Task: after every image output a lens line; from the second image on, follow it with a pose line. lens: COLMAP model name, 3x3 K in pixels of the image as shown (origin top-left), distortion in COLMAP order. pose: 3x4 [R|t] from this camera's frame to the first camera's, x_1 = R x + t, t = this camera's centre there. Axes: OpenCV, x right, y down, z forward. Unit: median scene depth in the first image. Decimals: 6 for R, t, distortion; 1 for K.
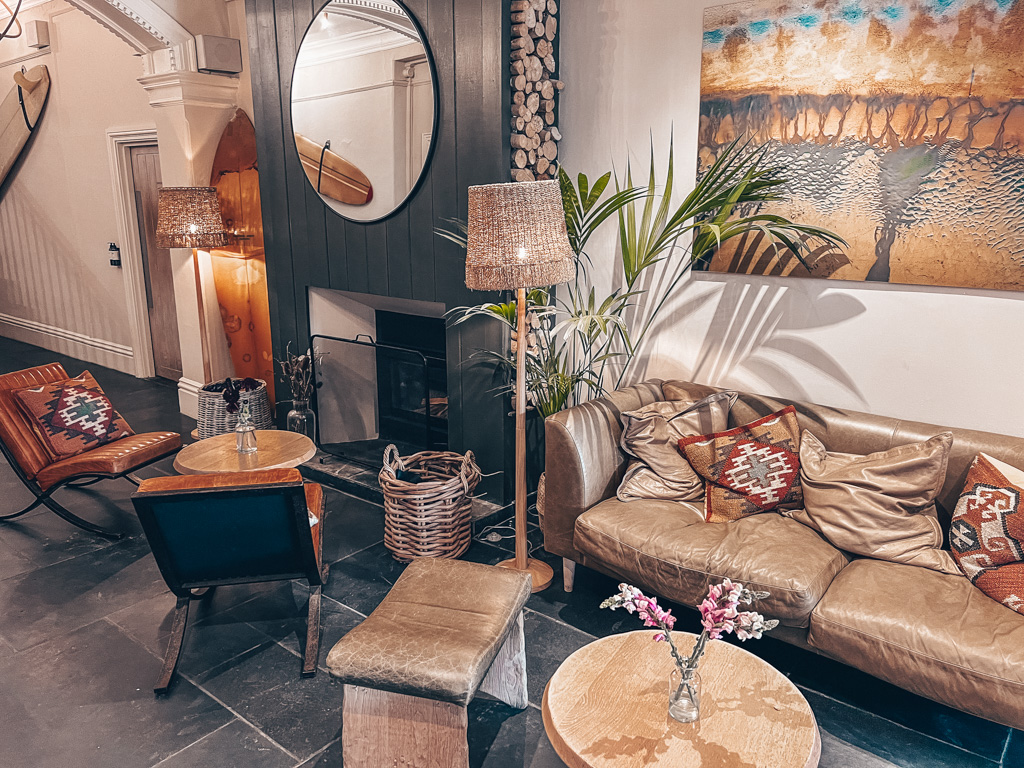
lens RADIAL K [[768.3, 0, 511.0], [0, 768.3, 385.9], [0, 0, 1]] dist [0.034936, -0.031606]
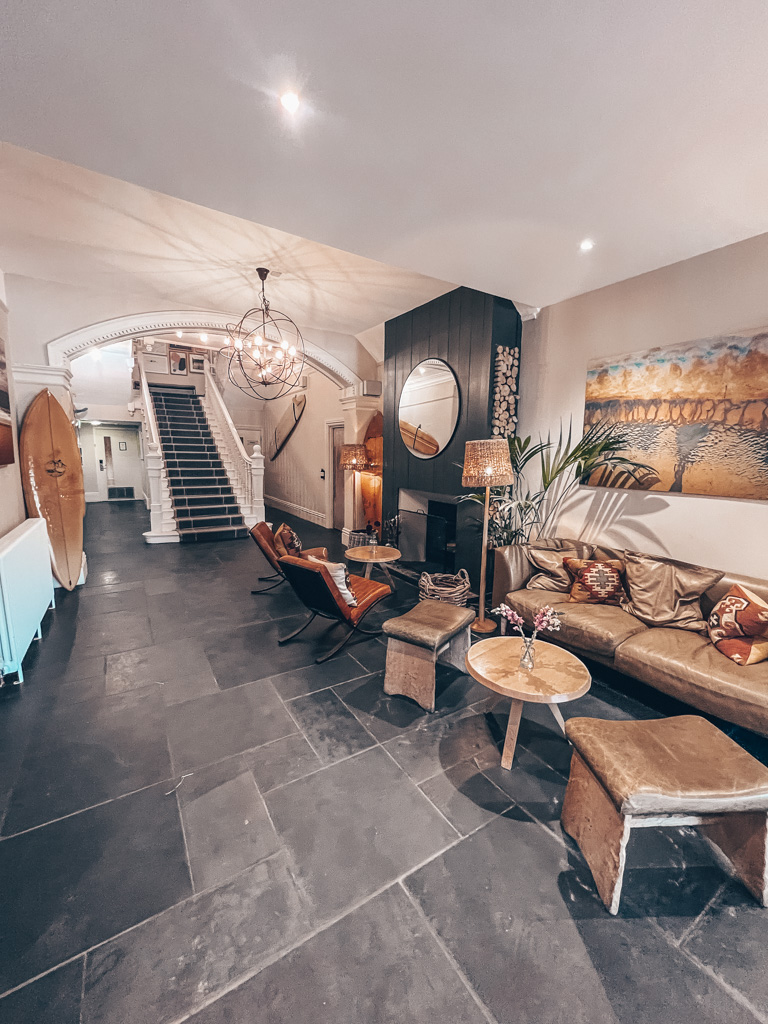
lens RADIAL K [[406.1, 0, 383.1], [0, 406.1, 510.7], [0, 0, 1]] dist [-0.000863, 0.000112]
pose [[0.948469, 0.060612, -0.311018, 0.089206], [-0.091433, 0.992136, -0.085480, 0.060358], [0.303391, 0.109513, 0.946552, -0.165007]]
